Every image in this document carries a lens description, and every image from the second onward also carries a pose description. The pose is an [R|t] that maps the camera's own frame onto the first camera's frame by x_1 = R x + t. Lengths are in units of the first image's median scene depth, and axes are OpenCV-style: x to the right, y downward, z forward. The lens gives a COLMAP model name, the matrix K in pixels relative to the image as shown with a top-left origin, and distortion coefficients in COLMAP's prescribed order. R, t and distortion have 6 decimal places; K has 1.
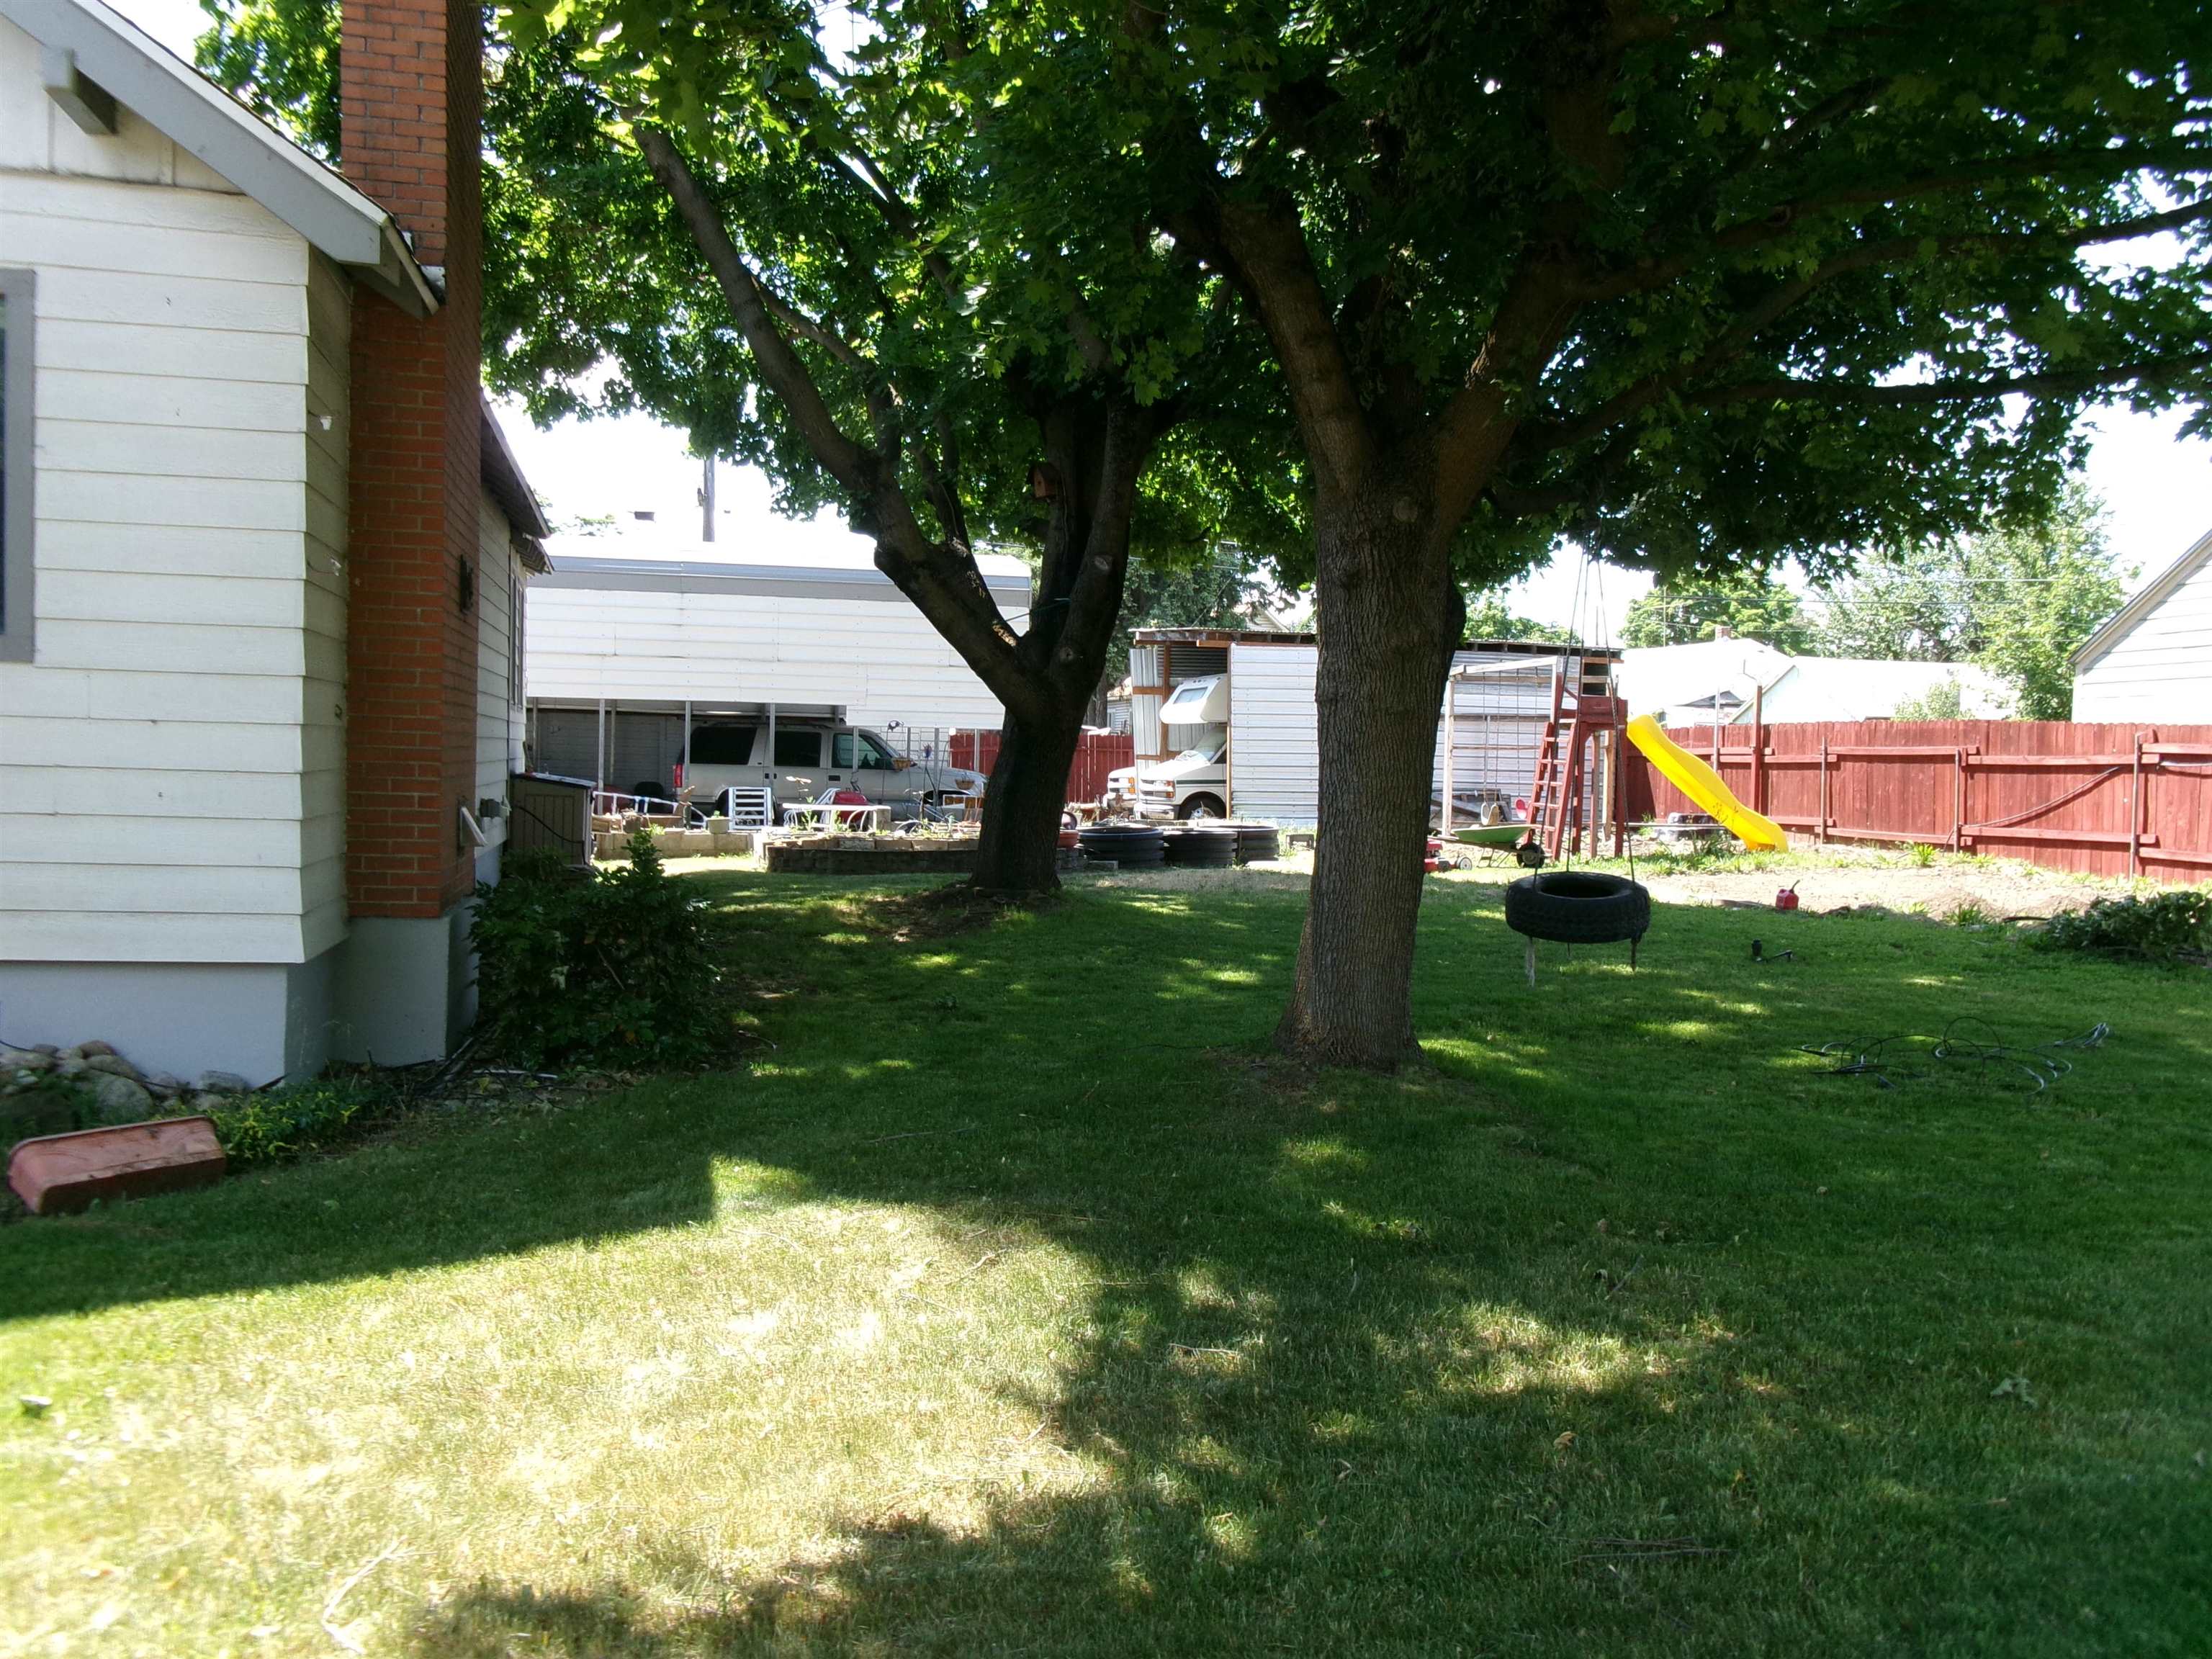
lens RADIAL K [[1871.7, 0, 1073.8], [0, 1871.7, 824.8], [0, 0, 1]] dist [0.013694, 0.021891]
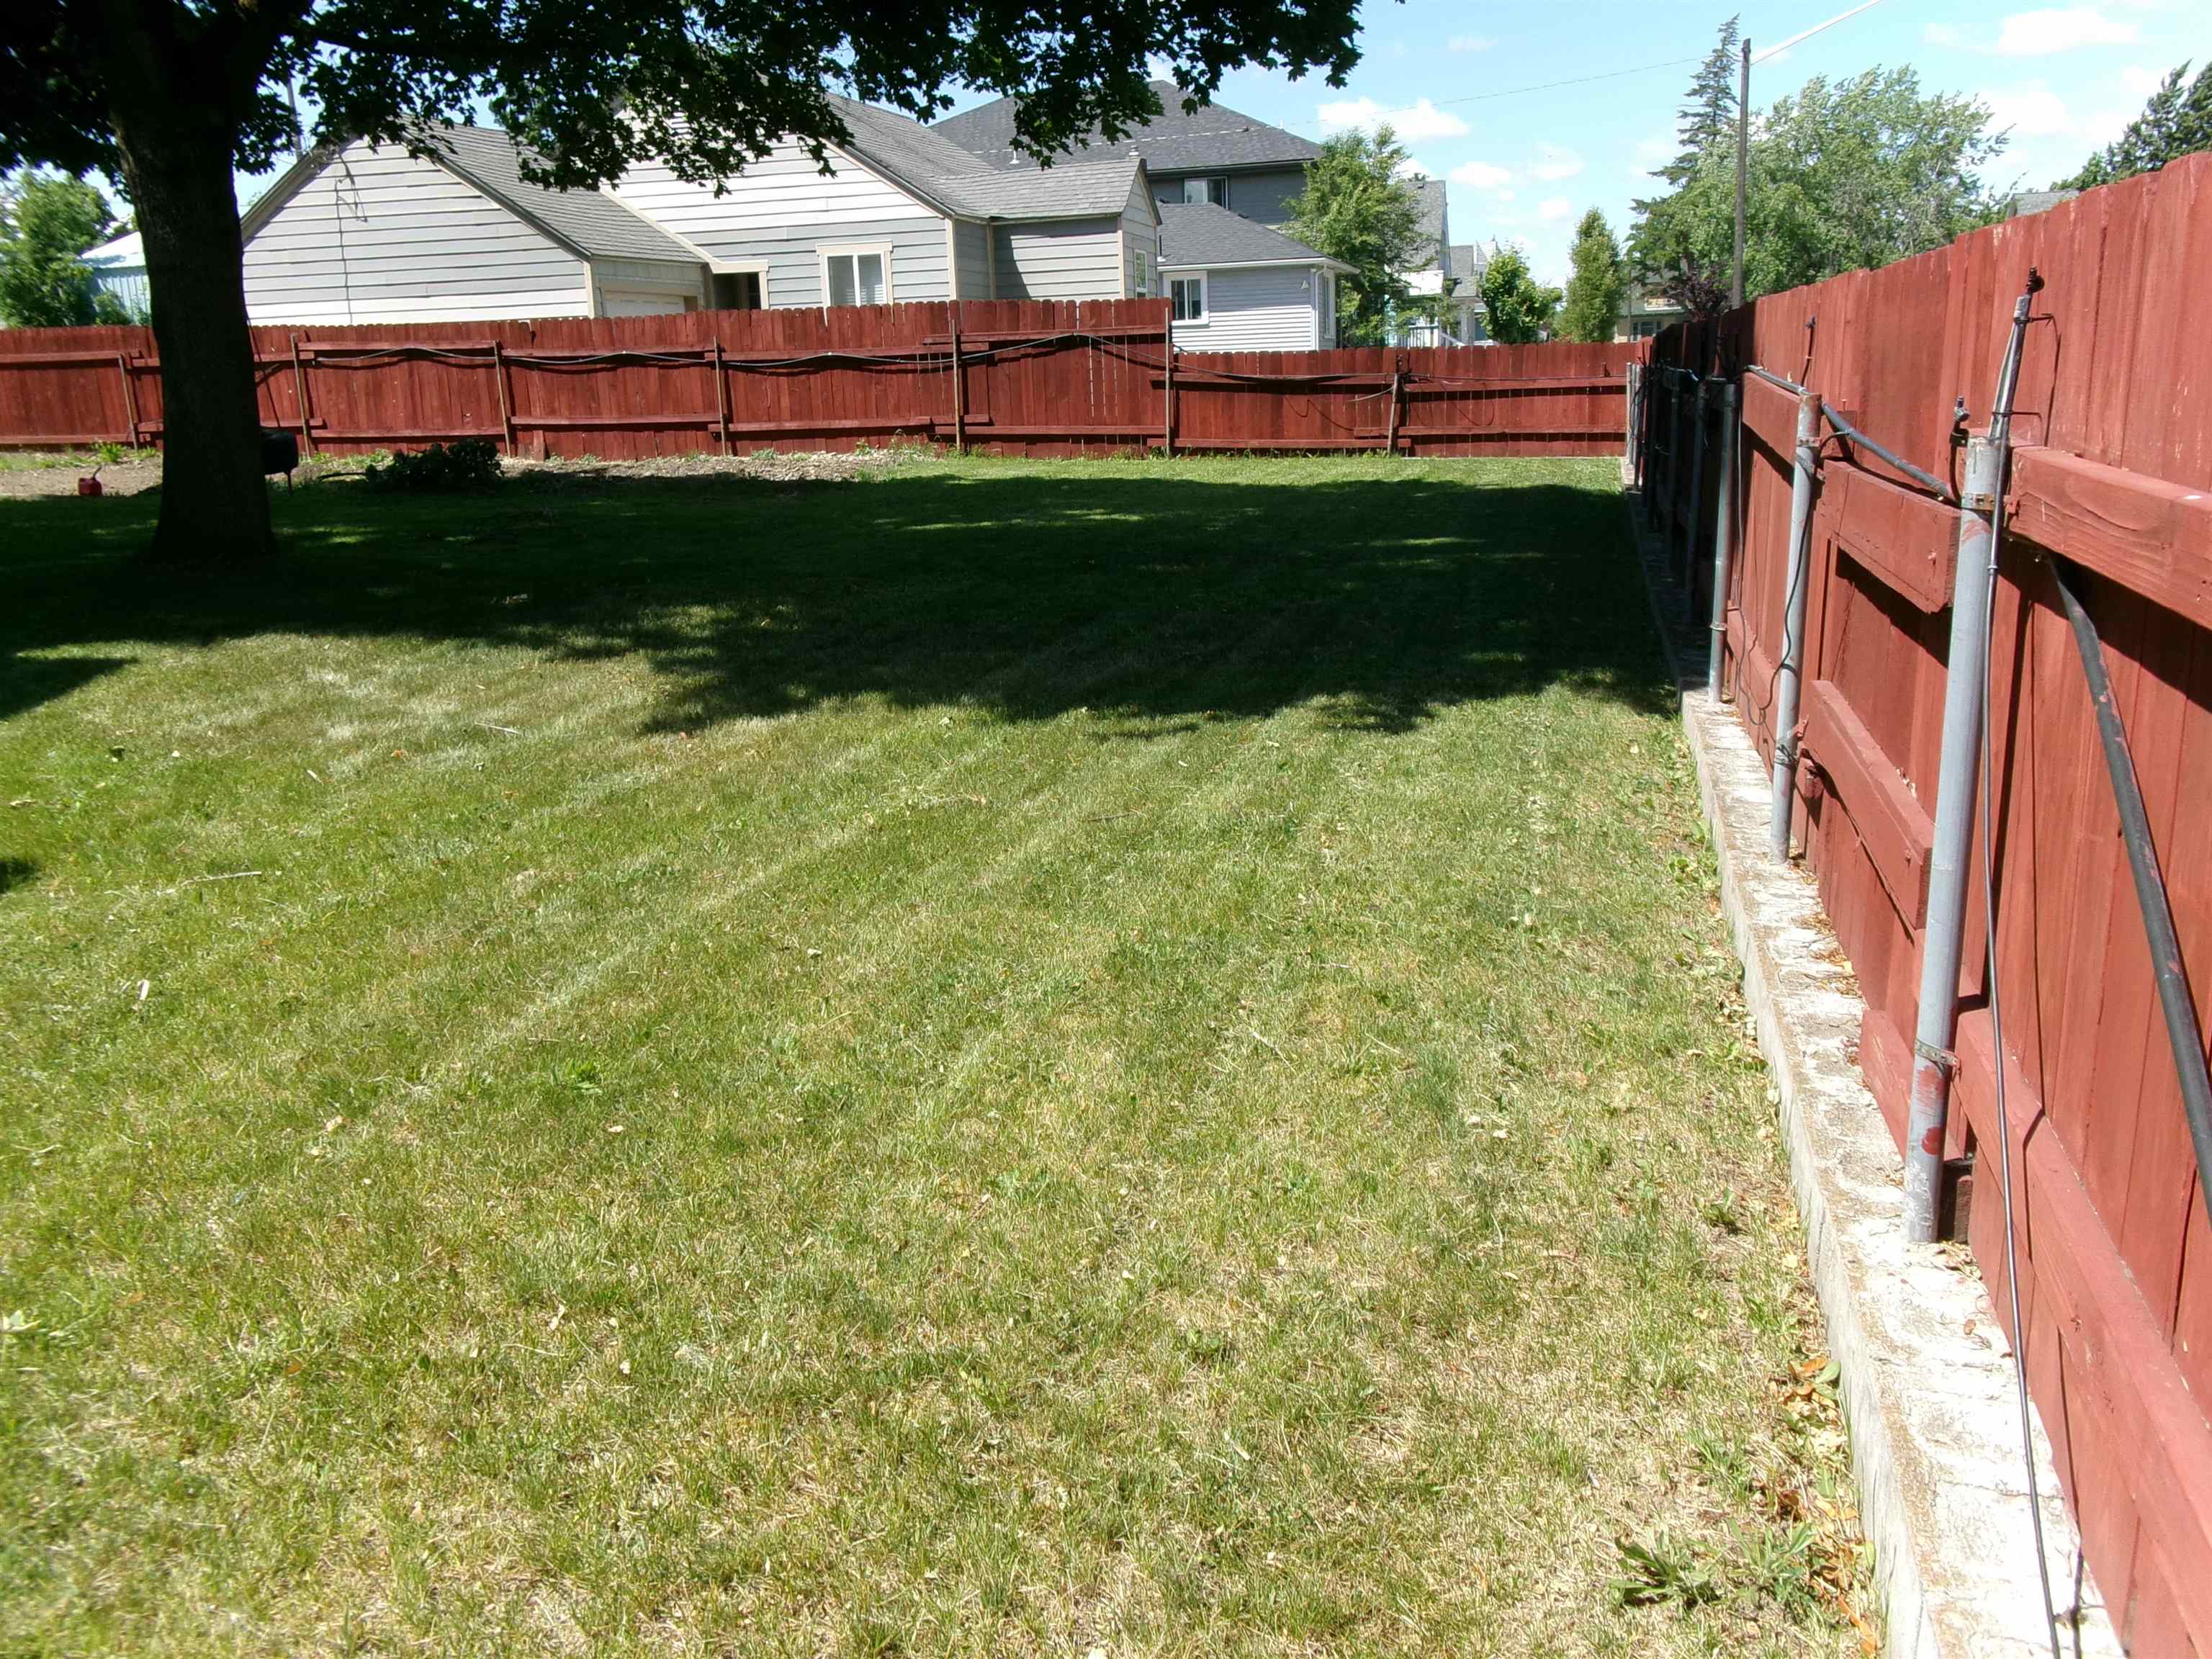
lens RADIAL K [[1871.7, 0, 1095.7], [0, 1871.7, 821.3], [0, 0, 1]] dist [0.013694, 0.021891]
pose [[0.481928, -0.231223, 0.845152, -0.436268], [0.071074, 0.971690, 0.225315, 0.031031], [-0.873324, -0.048517, 0.484718, -0.087119]]
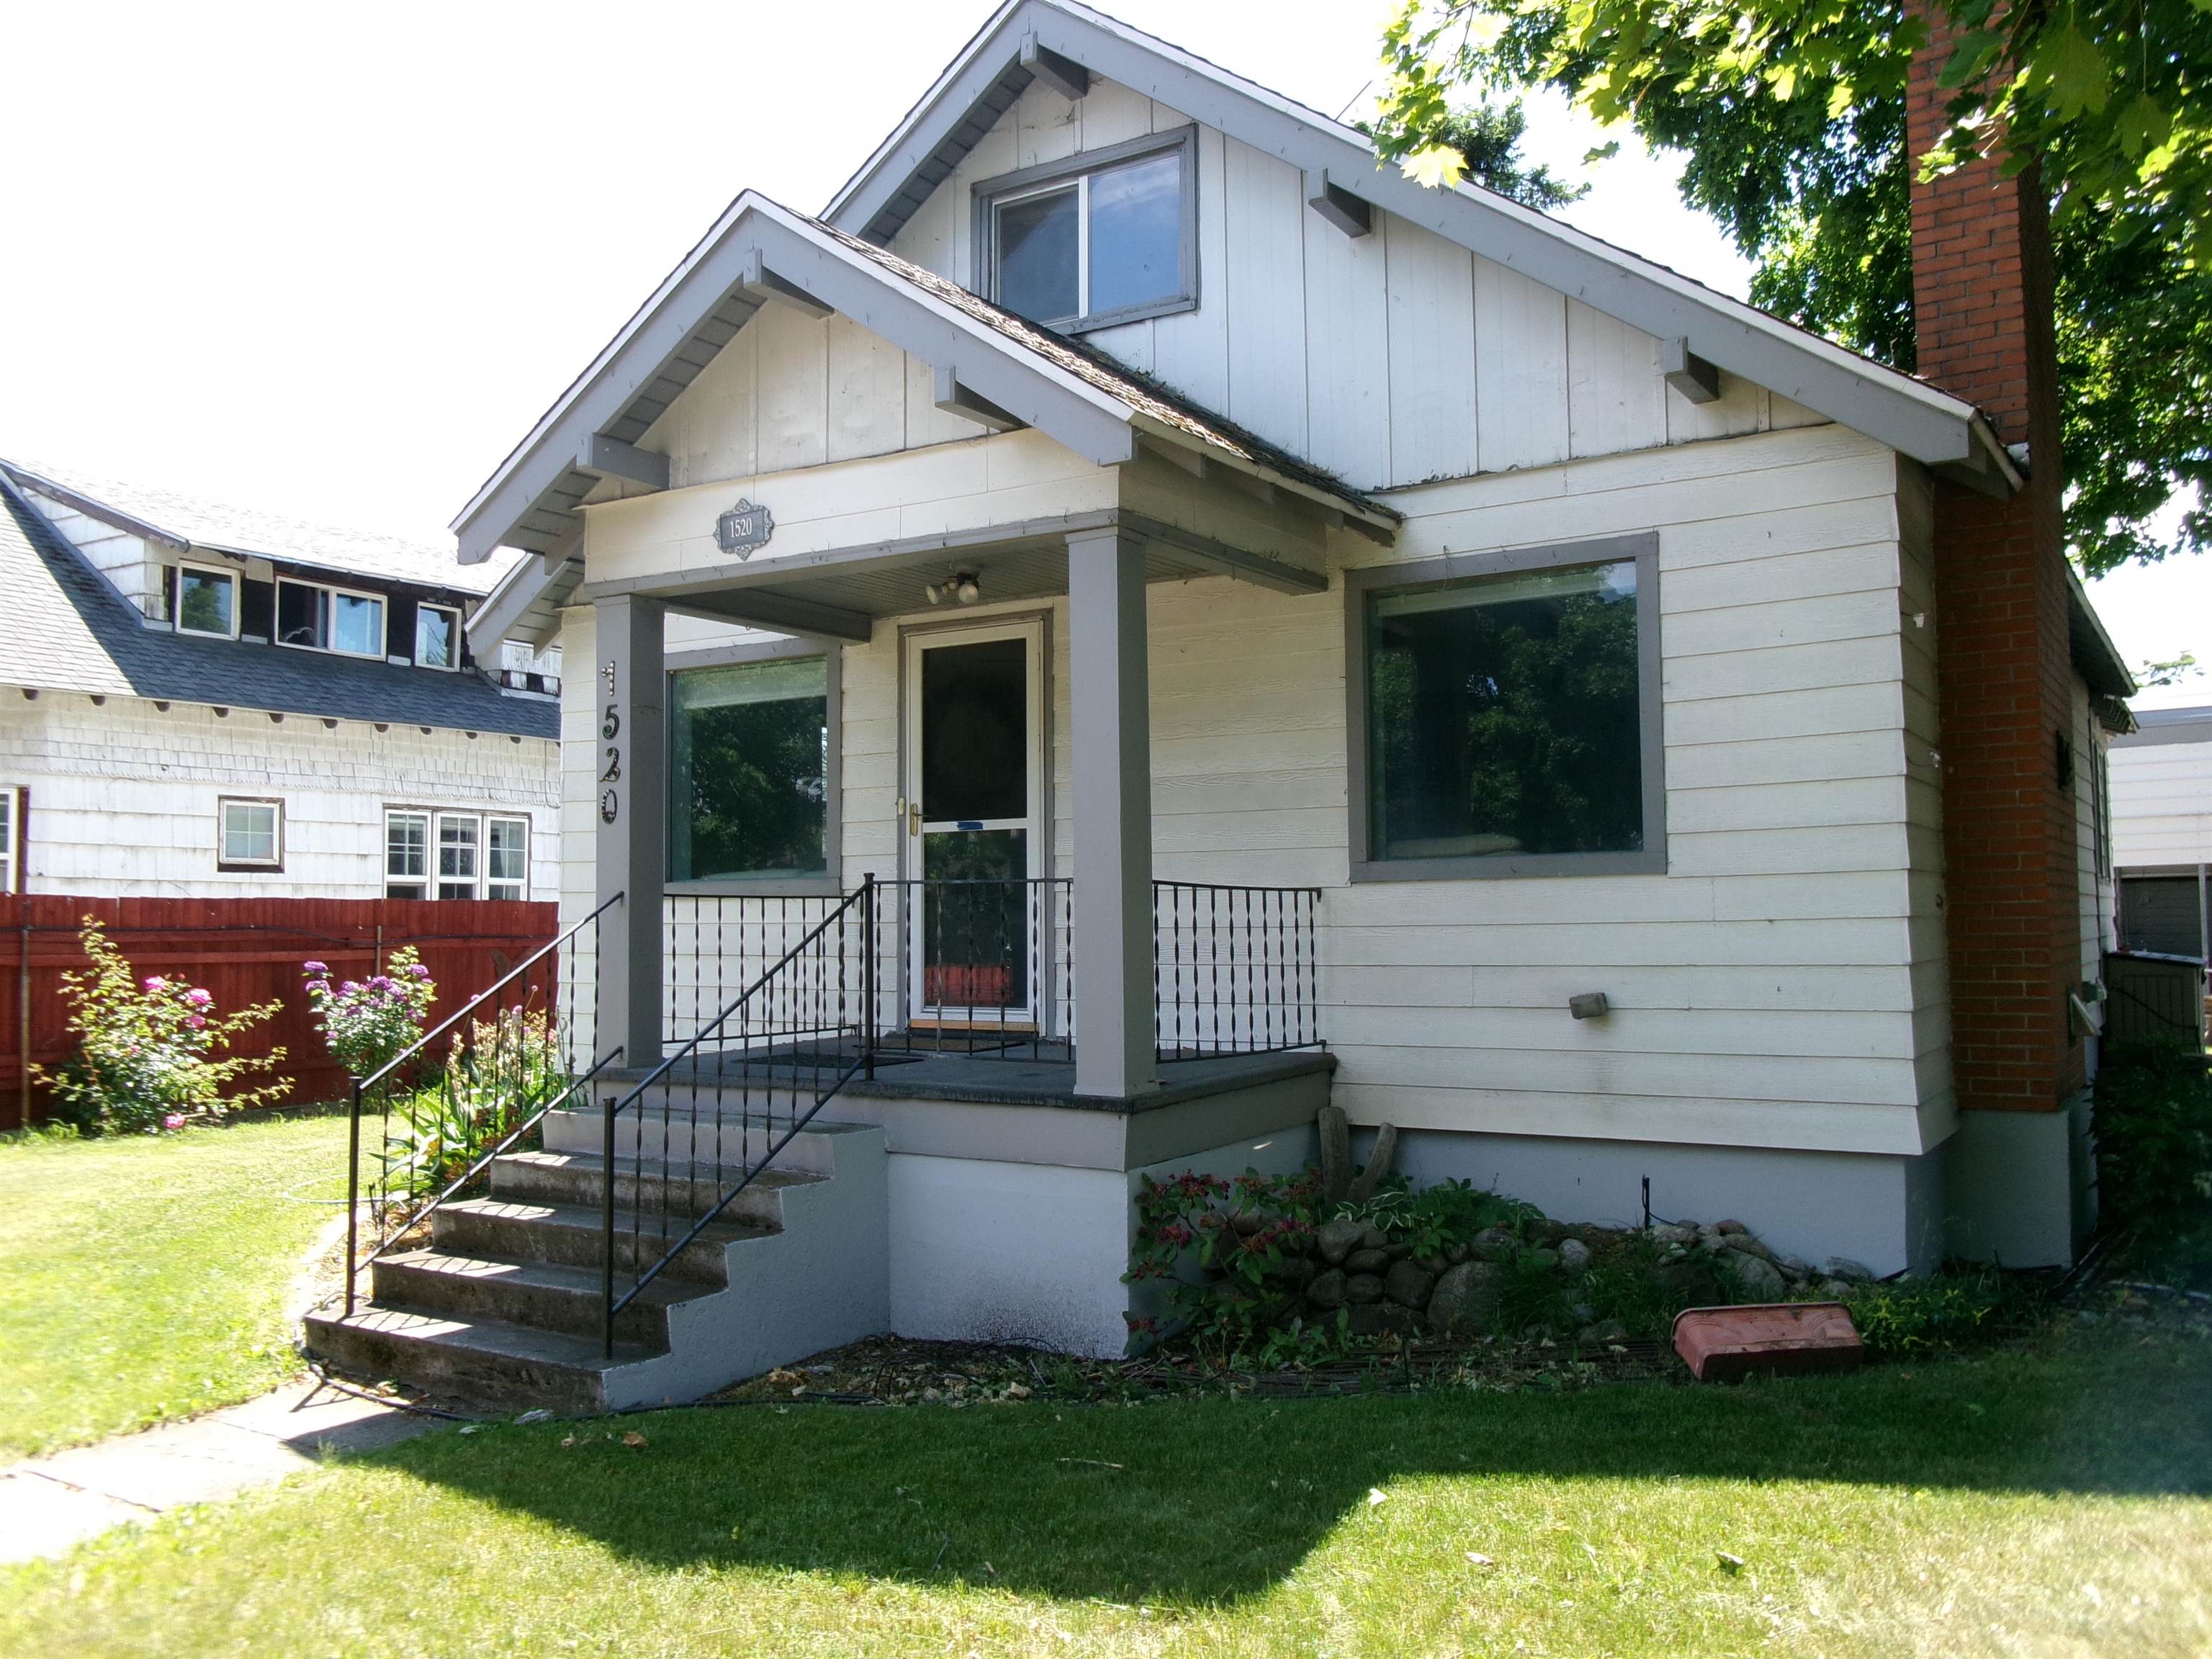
lens RADIAL K [[1871.7, 0, 1081.2], [0, 1871.7, 833.3], [0, 0, 1]] dist [0.013694, 0.021891]
pose [[0.713594, -0.076737, -0.696344, -0.020790], [0.012733, 0.995239, -0.096626, -0.006122], [0.700444, 0.060085, 0.711174, -0.035162]]
